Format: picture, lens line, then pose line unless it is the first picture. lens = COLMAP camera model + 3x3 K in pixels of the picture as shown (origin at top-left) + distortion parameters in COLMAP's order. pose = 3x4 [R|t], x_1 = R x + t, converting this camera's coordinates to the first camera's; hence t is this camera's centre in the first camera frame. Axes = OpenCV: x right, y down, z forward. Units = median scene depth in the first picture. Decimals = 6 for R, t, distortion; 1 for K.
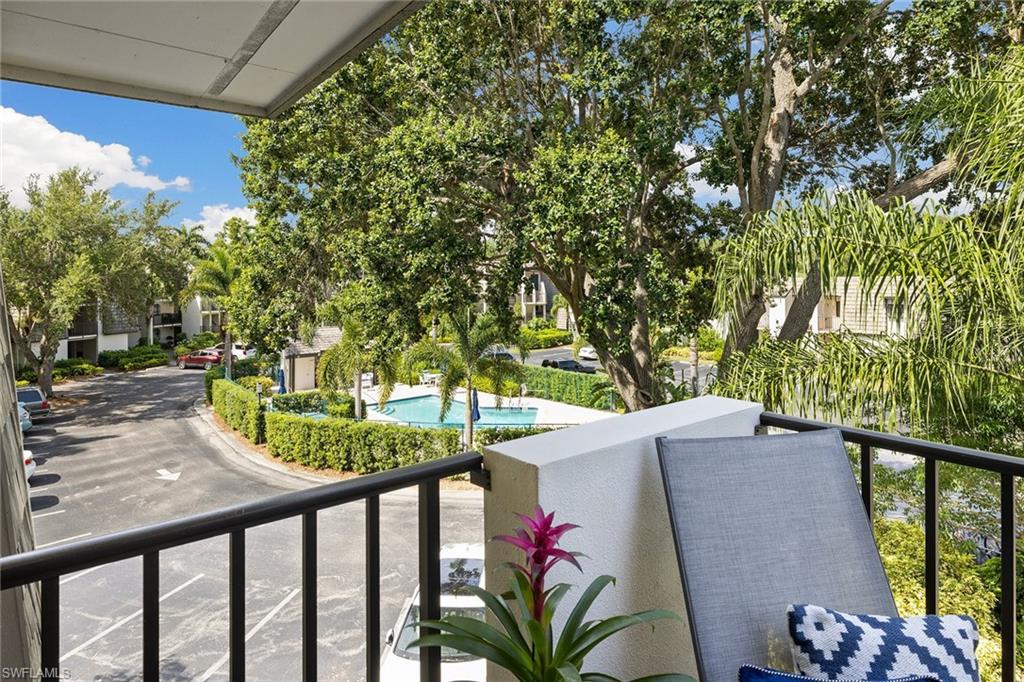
lens RADIAL K [[1183.5, 0, 512.8], [0, 1183.5, 340.3], [0, 0, 1]] dist [0.026100, 0.000000]
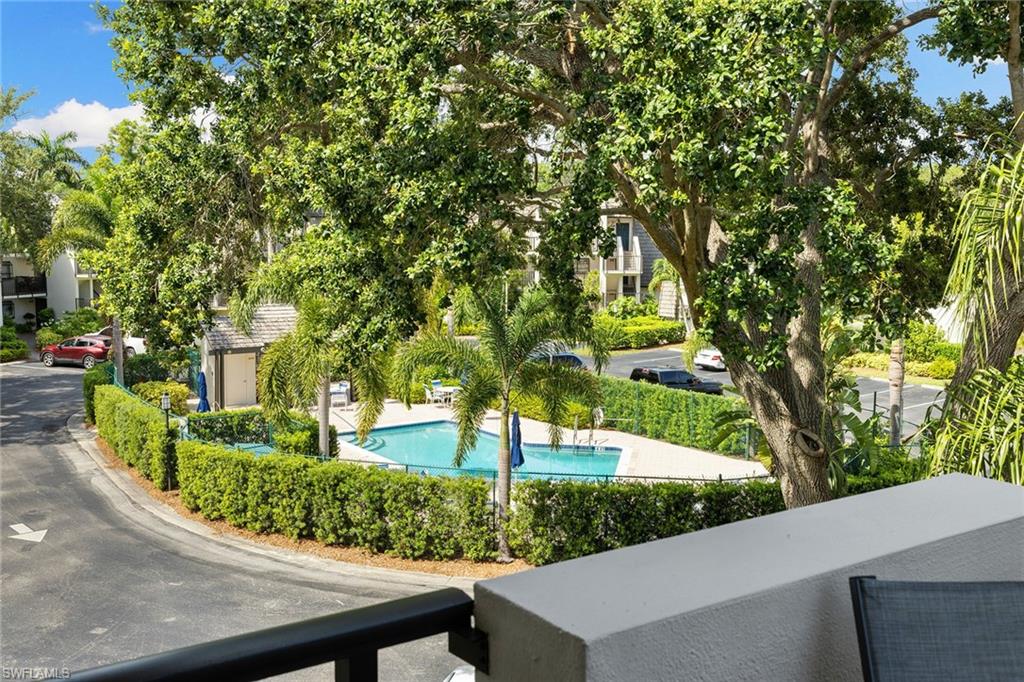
lens RADIAL K [[1029.4, 0, 511.5], [0, 1029.4, 360.4], [0, 0, 1]] dist [0.016036, 0.000000]
pose [[0.991062, 0.032130, -0.129478, 0.032851], [-0.023408, 0.997388, 0.068335, -0.021813], [0.131335, -0.064693, 0.989225, 0.496224]]
